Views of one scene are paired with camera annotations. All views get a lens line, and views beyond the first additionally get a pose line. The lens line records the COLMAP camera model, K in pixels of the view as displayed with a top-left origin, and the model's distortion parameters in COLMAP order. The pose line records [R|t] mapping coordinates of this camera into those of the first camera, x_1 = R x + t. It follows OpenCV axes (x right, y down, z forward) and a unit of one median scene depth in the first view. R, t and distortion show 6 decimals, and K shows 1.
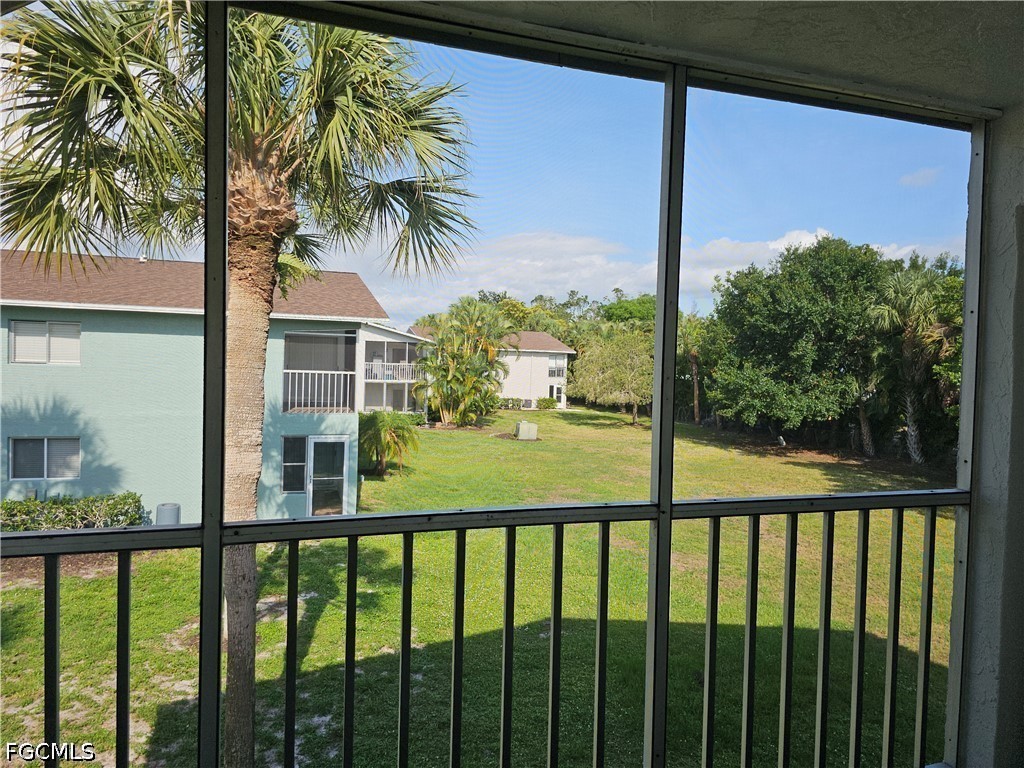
lens RADIAL K [[695.2, 0, 508.3], [0, 695.2, 385.4], [0, 0, 1]] dist [0.058315, -0.063166]
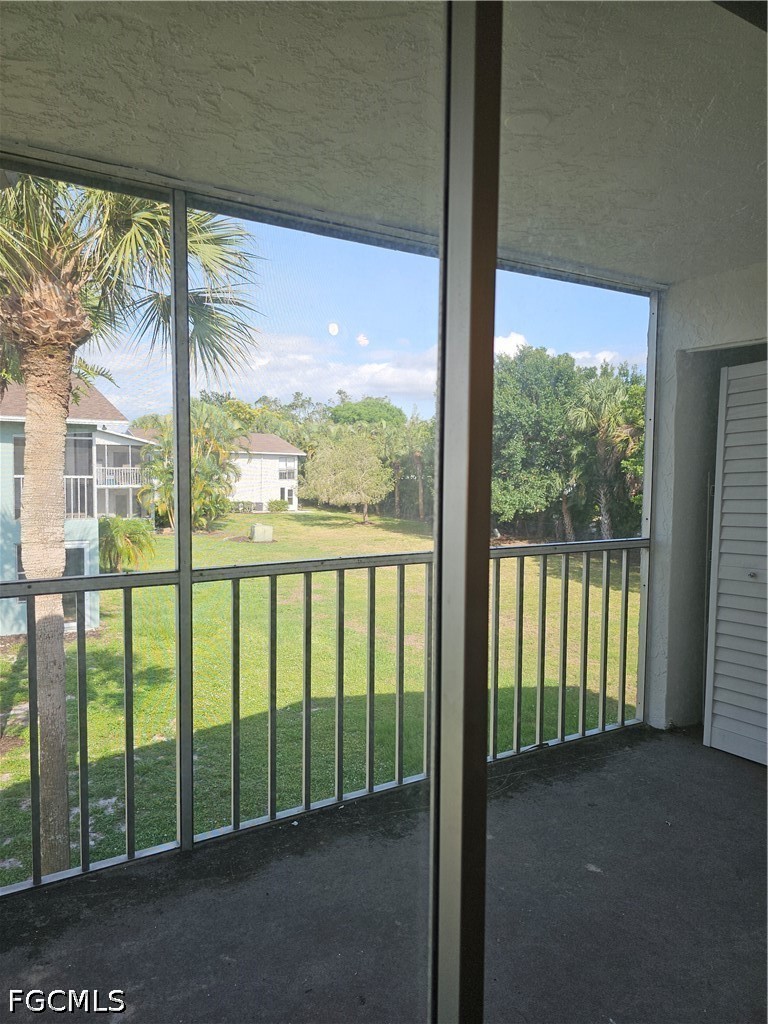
lens RADIAL K [[695.2, 0, 387.9], [0, 695.2, 518.0], [0, 0, 1]] dist [0.058315, -0.063166]
pose [[0.975133, -0.032507, 0.219221, -0.030395], [0.022962, 0.998680, 0.045953, 0.003327], [-0.220426, -0.039776, 0.974592, -0.046941]]
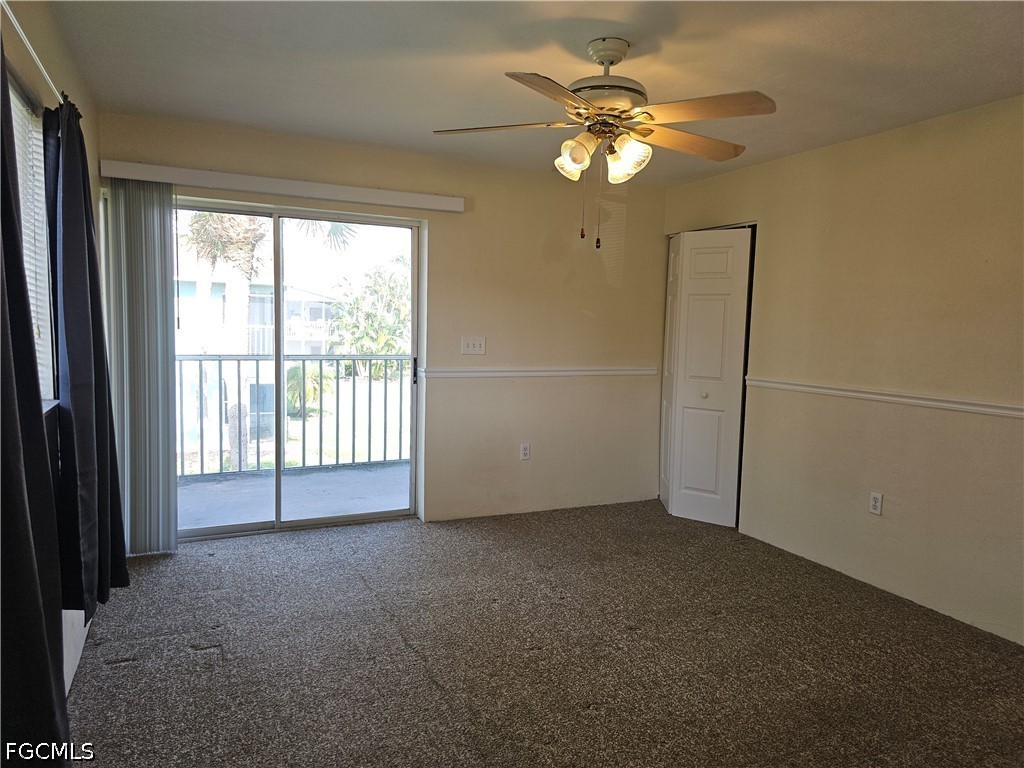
lens RADIAL K [[695.2, 0, 513.4], [0, 695.2, 388.3], [0, 0, 1]] dist [0.058315, -0.063166]
pose [[0.992462, -0.008701, 0.122245, 0.028310], [0.001263, 0.998149, 0.060797, 0.013460], [-0.122548, -0.060184, 0.990636, -0.244571]]
